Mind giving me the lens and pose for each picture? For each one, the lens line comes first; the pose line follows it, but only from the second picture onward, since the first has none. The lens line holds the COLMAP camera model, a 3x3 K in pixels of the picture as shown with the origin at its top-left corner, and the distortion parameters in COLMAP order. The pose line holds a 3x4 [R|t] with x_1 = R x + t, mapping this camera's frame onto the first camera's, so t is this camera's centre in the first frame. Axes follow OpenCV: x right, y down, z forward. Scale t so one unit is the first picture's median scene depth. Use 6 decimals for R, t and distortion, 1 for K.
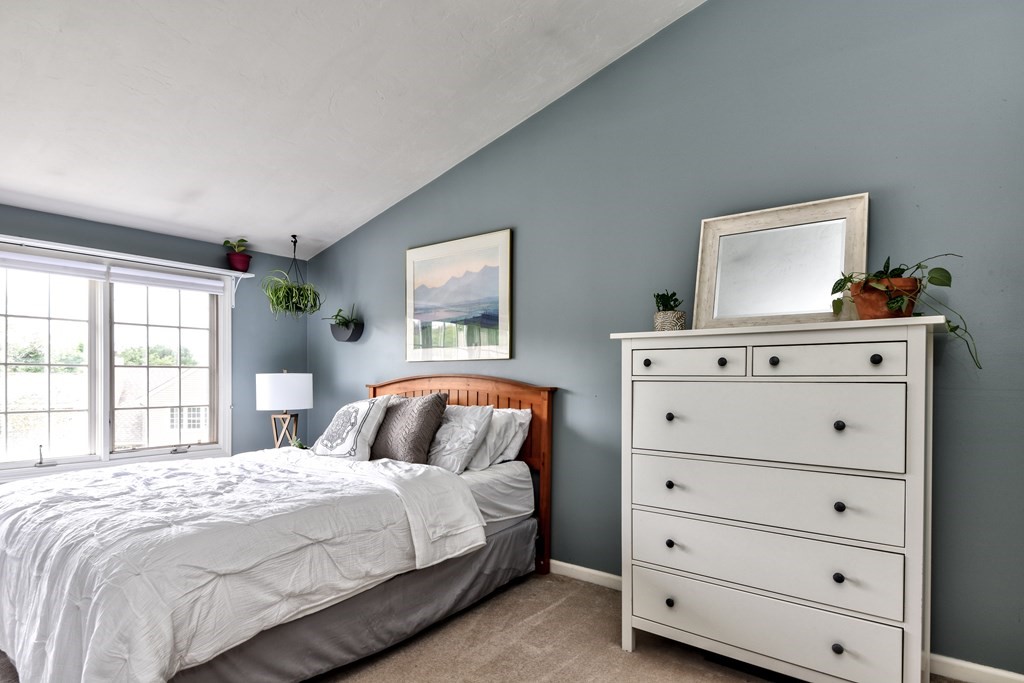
lens RADIAL K [[563.2, 0, 520.9], [0, 563.2, 383.5], [0, 0, 1]] dist [0.029934, -0.011935]
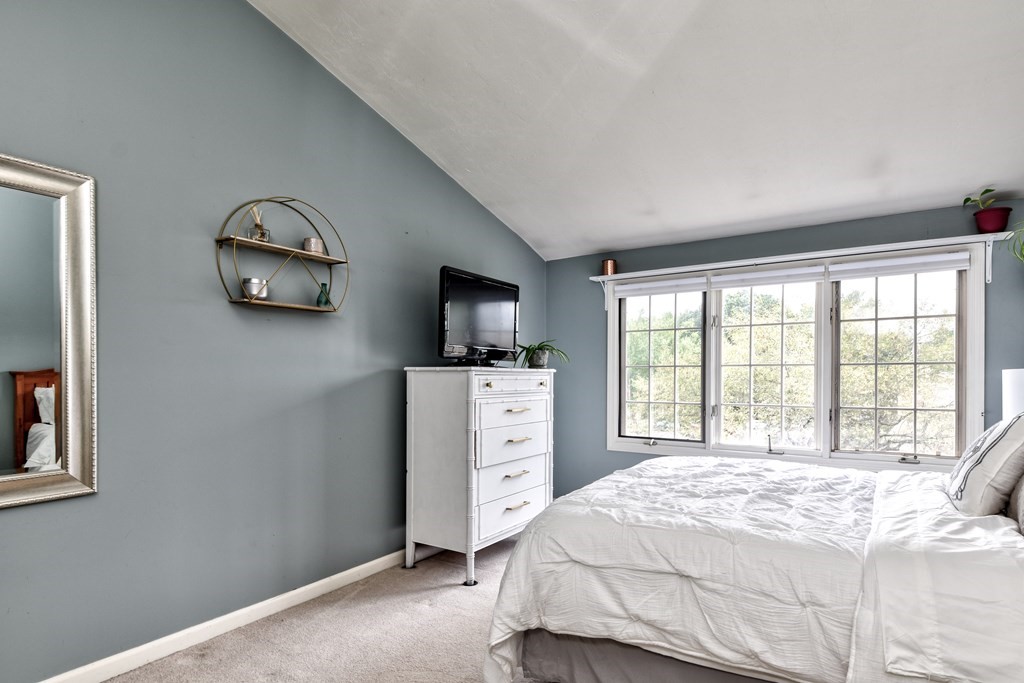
lens RADIAL K [[563.2, 0, 513.8], [0, 563.2, 369.8], [0, 0, 1]] dist [0.029934, -0.011935]
pose [[0.061081, -0.013133, -0.998046, 0.393121], [-0.010406, 0.999851, -0.013794, -0.001854], [0.998079, 0.011228, 0.060936, 0.618828]]
